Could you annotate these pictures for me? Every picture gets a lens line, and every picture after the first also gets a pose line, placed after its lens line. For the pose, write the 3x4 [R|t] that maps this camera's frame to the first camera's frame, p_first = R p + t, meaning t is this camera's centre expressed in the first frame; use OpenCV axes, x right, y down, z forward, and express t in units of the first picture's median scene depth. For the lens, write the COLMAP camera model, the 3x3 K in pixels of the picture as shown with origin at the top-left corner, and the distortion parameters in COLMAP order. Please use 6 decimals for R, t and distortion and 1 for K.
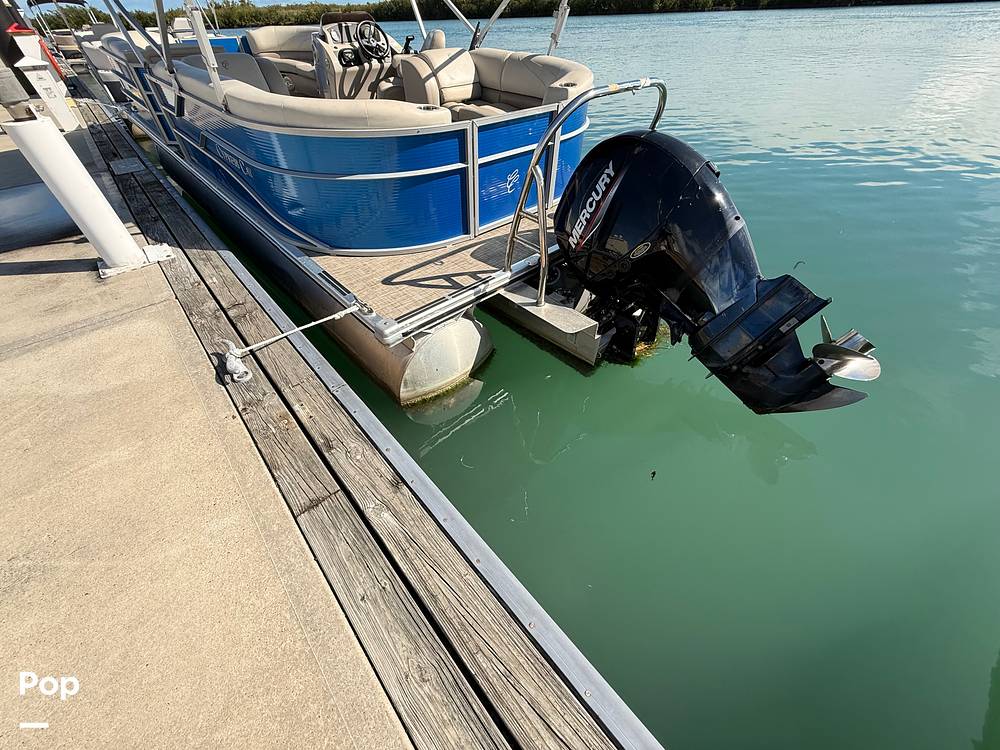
lens RADIAL K [[400.1, 0, 500.0], [0, 400.1, 375.0], [0, 0, 1]] dist [-0.000400, 0.000538]
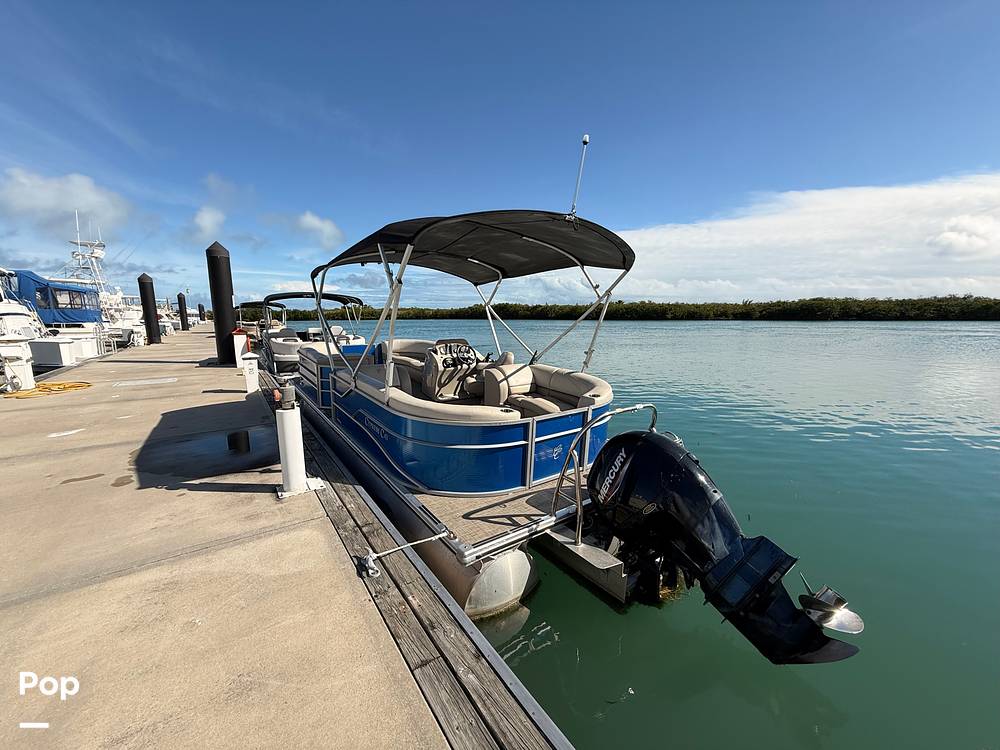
lens RADIAL K [[400.1, 0, 500.0], [0, 400.1, 375.0], [0, 0, 1]] dist [-0.000400, 0.000538]
pose [[0.992782, 0.042587, -0.112121, -0.030008], [-0.097604, 0.830157, -0.548920, 0.114503], [0.069701, 0.555901, 0.828321, -0.435281]]
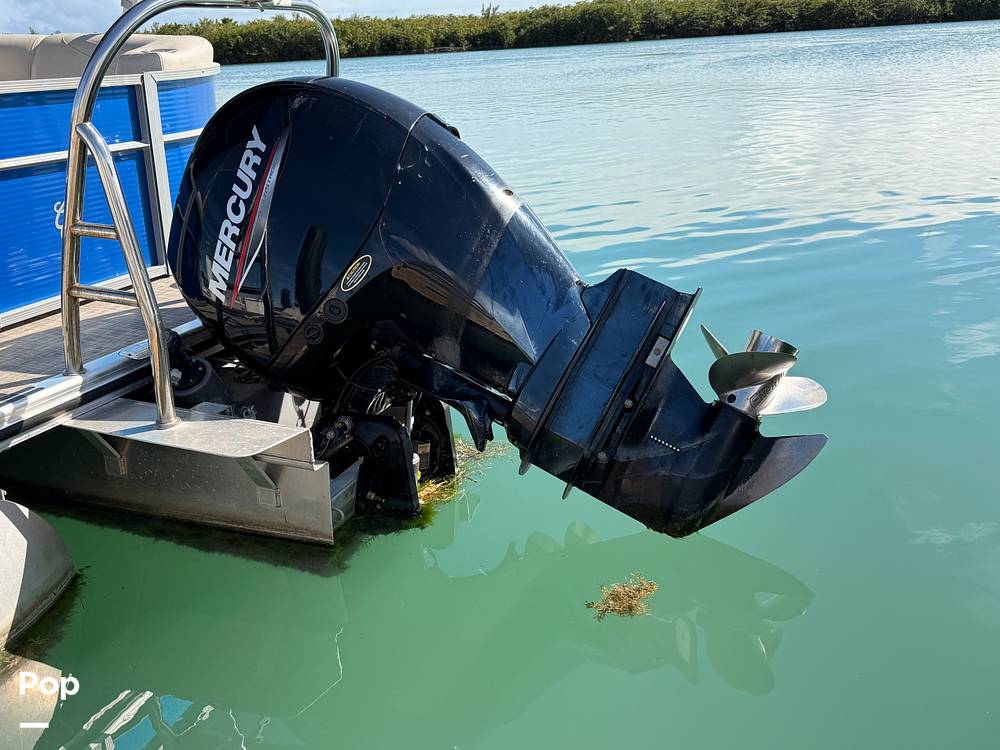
lens RADIAL K [[899.0, 0, 500.0], [0, 899.0, 375.0], [0, 0, 1]] dist [0.173837, -0.345789]
pose [[0.905441, -0.162679, 0.392062, 0.049335], [0.305169, 0.891481, -0.334863, 0.221145], [-0.295040, 0.422844, 0.856828, 0.038026]]
